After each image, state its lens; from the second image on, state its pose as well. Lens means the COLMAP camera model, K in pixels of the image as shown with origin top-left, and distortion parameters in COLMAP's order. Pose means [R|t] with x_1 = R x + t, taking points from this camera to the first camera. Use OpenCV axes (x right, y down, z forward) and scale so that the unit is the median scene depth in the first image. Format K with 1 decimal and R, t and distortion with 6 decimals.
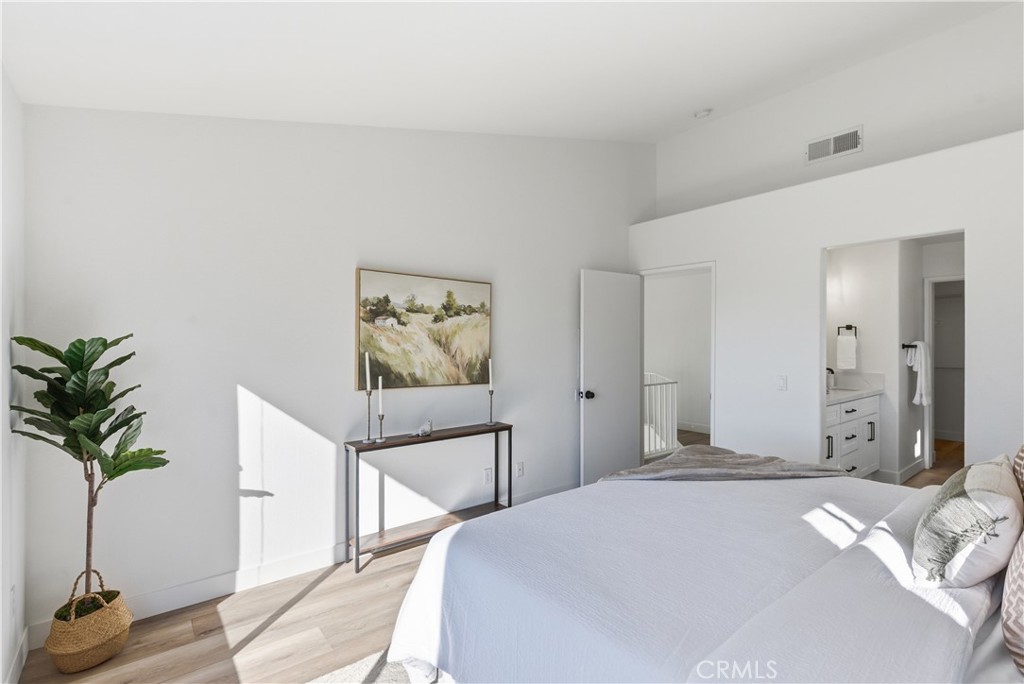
lens RADIAL K [[468.1, 0, 515.7], [0, 468.1, 342.1], [0, 0, 1]] dist [0.000623, -0.000285]
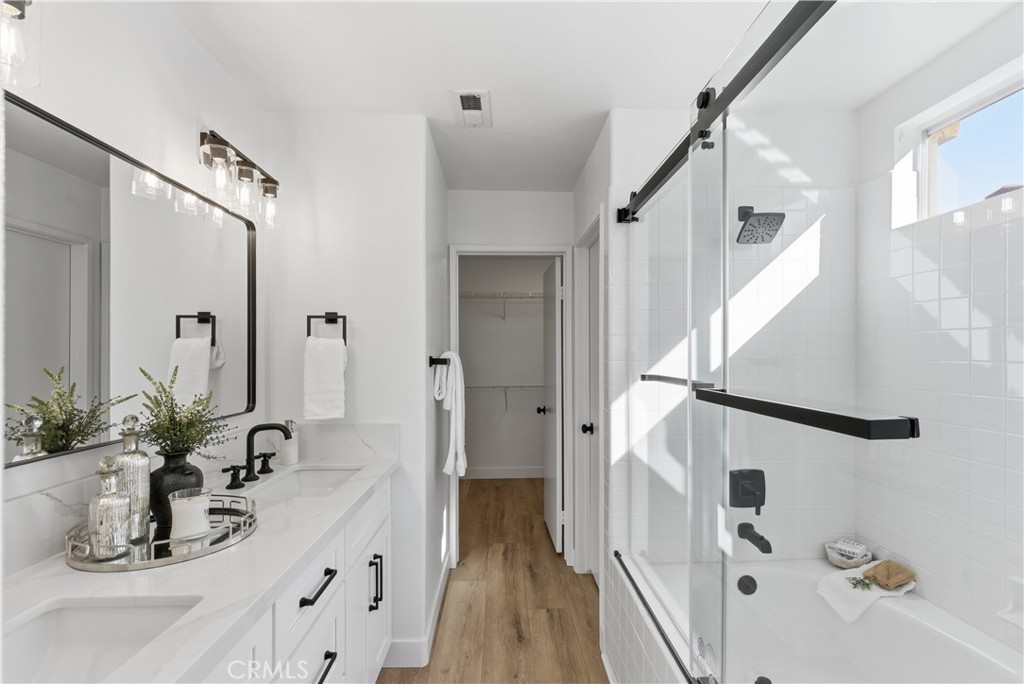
lens RADIAL K [[468.1, 0, 513.8], [0, 468.1, 349.6], [0, 0, 1]] dist [0.000623, -0.000285]
pose [[0.593371, 0.005351, 0.804912, 0.482774], [0.003769, 0.999948, -0.009426, 0.001651], [-0.804921, 0.008627, 0.593320, 0.634446]]
